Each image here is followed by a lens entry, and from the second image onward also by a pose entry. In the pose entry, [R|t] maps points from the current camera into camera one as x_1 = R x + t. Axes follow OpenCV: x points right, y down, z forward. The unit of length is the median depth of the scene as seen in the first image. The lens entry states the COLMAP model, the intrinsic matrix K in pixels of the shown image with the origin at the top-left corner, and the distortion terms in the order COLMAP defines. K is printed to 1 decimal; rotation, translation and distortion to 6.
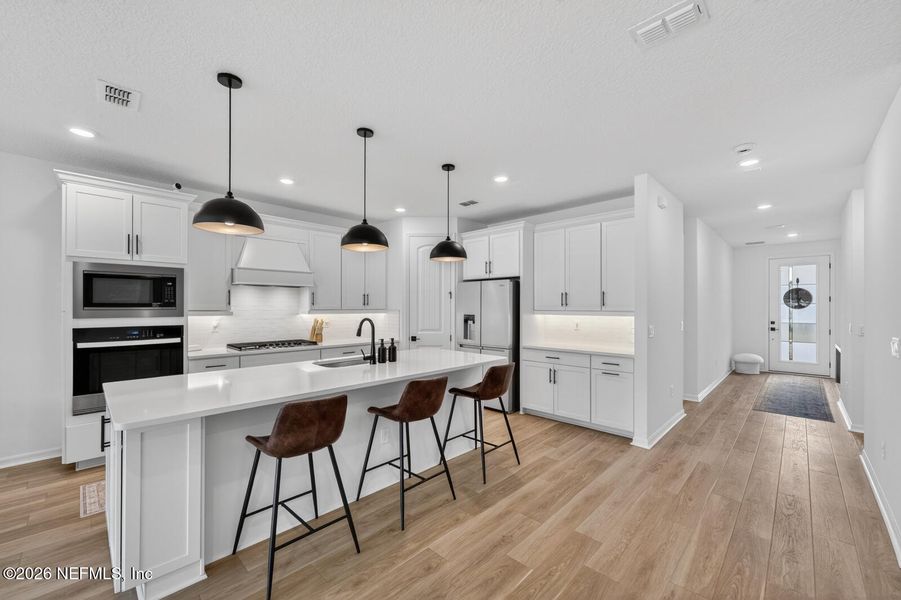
lens RADIAL K [[361.6, 0, 454.2], [0, 361.6, 300.7], [0, 0, 1]] dist [0.005735, -0.000904]
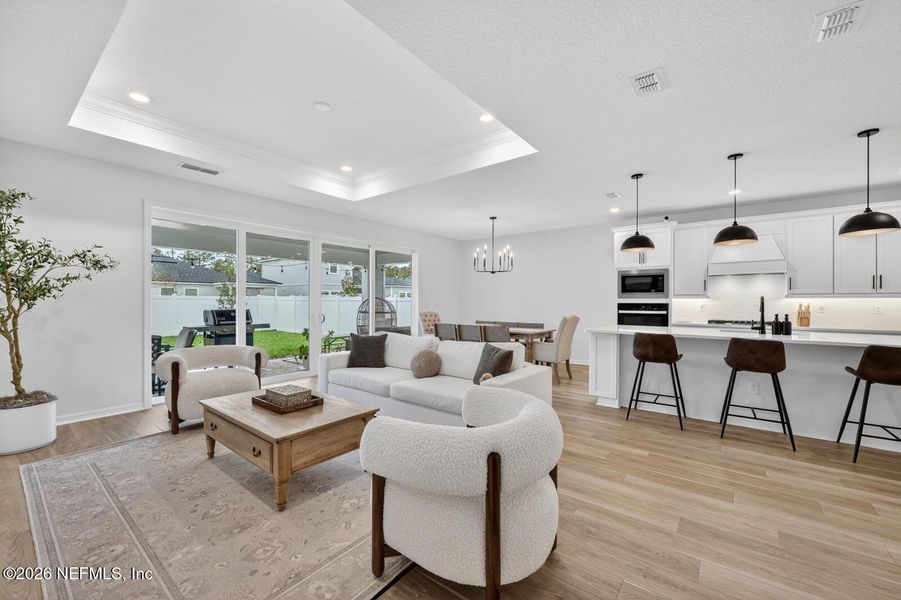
lens RADIAL K [[361.6, 0, 437.8], [0, 361.6, 311.9], [0, 0, 1]] dist [0.005735, -0.000904]
pose [[0.082495, 0.028580, -0.996182, 0.811411], [0.012757, 0.999477, 0.029731, 0.045597], [0.996510, -0.015161, 0.082087, -0.169599]]
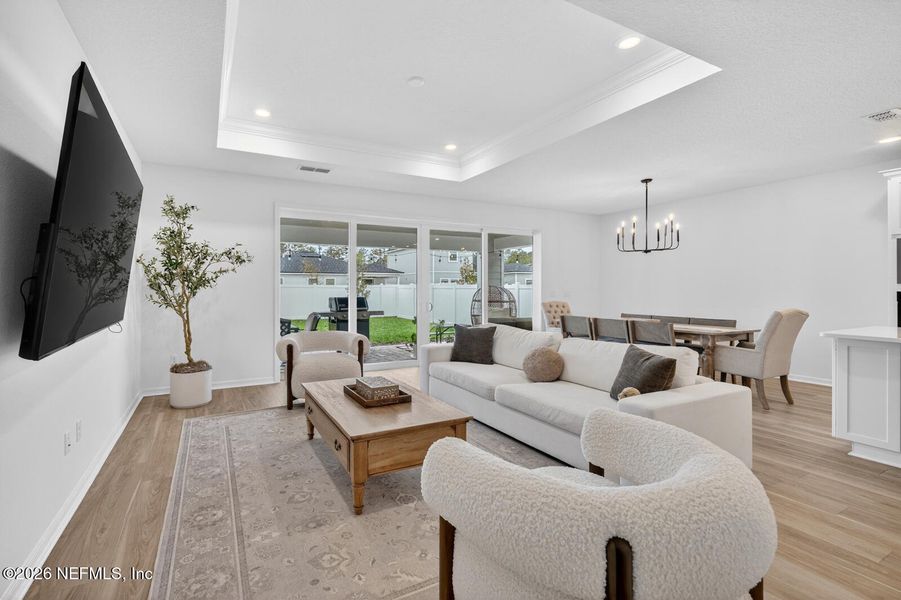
lens RADIAL K [[361.6, 0, 389.0], [0, 361.6, 291.8], [0, 0, 1]] dist [0.005735, -0.000904]
pose [[-0.388332, 0.006821, -0.921494, 0.652169], [0.013386, 0.999909, 0.001760, 0.044745], [0.921422, -0.011652, -0.388388, -0.096683]]
